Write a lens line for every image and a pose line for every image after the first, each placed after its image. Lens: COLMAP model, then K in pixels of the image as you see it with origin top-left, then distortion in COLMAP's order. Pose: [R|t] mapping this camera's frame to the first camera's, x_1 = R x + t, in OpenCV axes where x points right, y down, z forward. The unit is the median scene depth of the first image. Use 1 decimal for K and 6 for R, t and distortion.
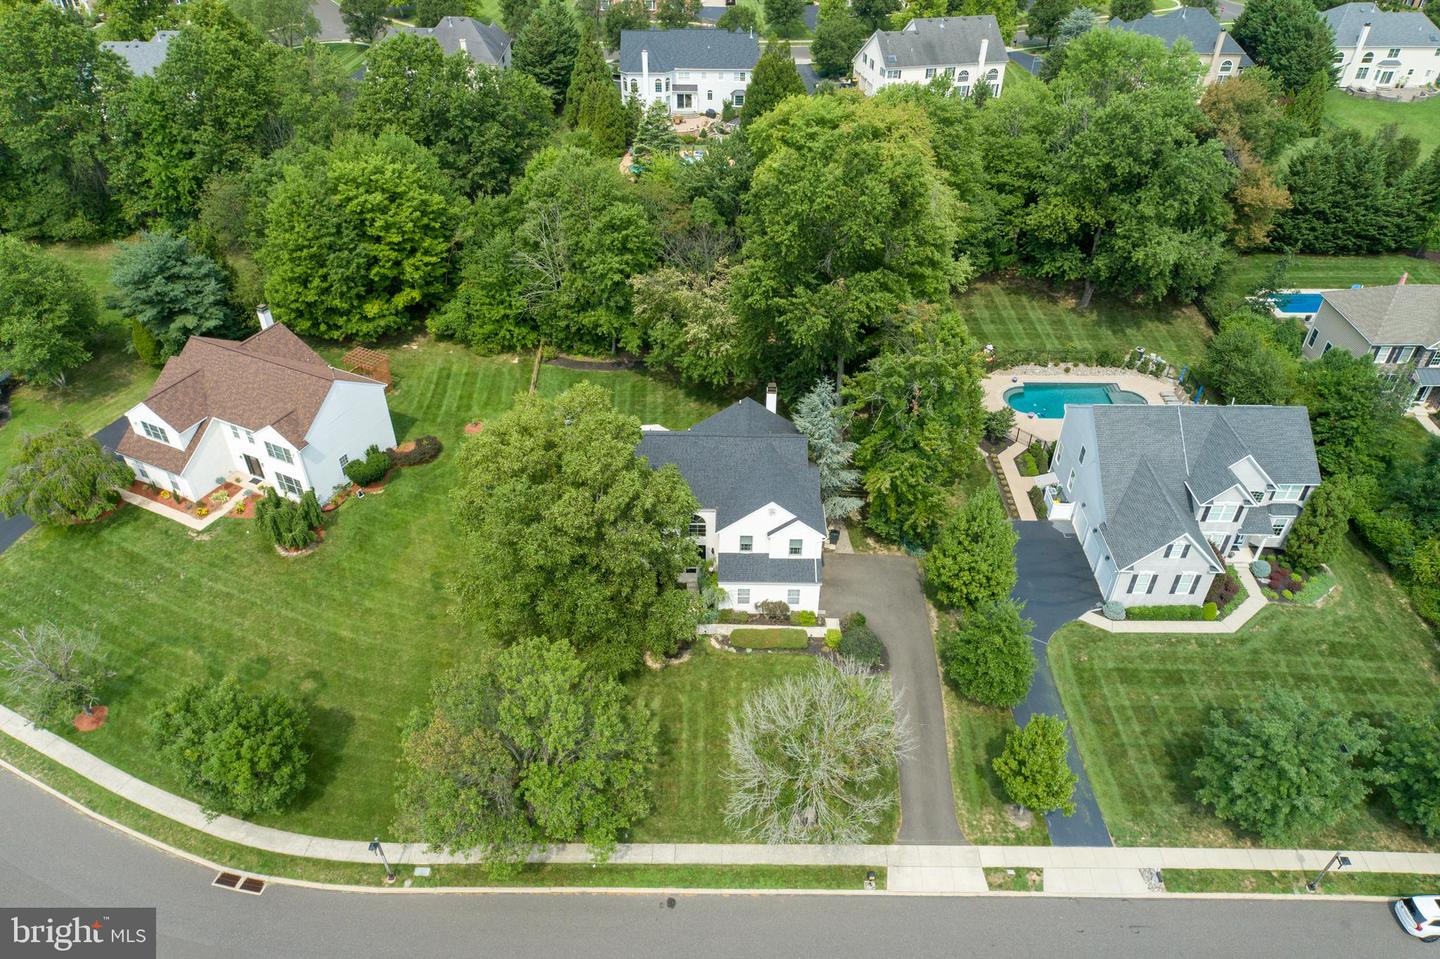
lens RADIAL K [[978.1, 0, 720.0], [0, 978.1, 479.5], [0, 0, 1]] dist [-0.000684, 0.011102]
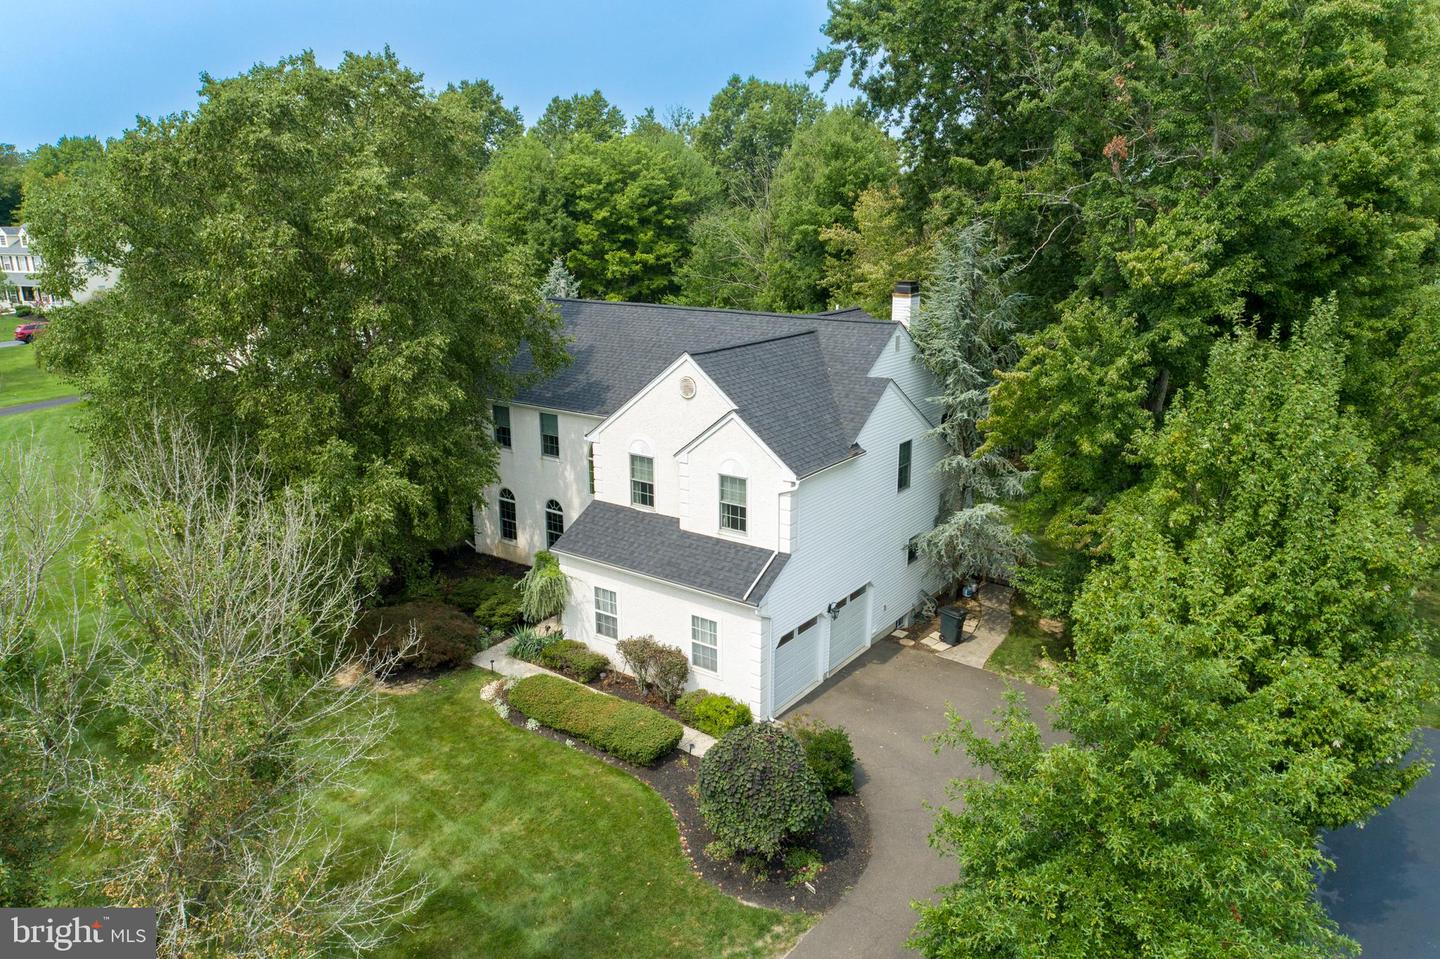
lens RADIAL K [[978.1, 0, 720.0], [0, 978.1, 479.5], [0, 0, 1]] dist [-0.000684, 0.011102]
pose [[0.813033, 0.146569, -0.563466, 0.244279], [-0.353834, 0.892952, -0.278277, 0.143674], [0.462362, 0.425622, 0.777861, 0.591235]]
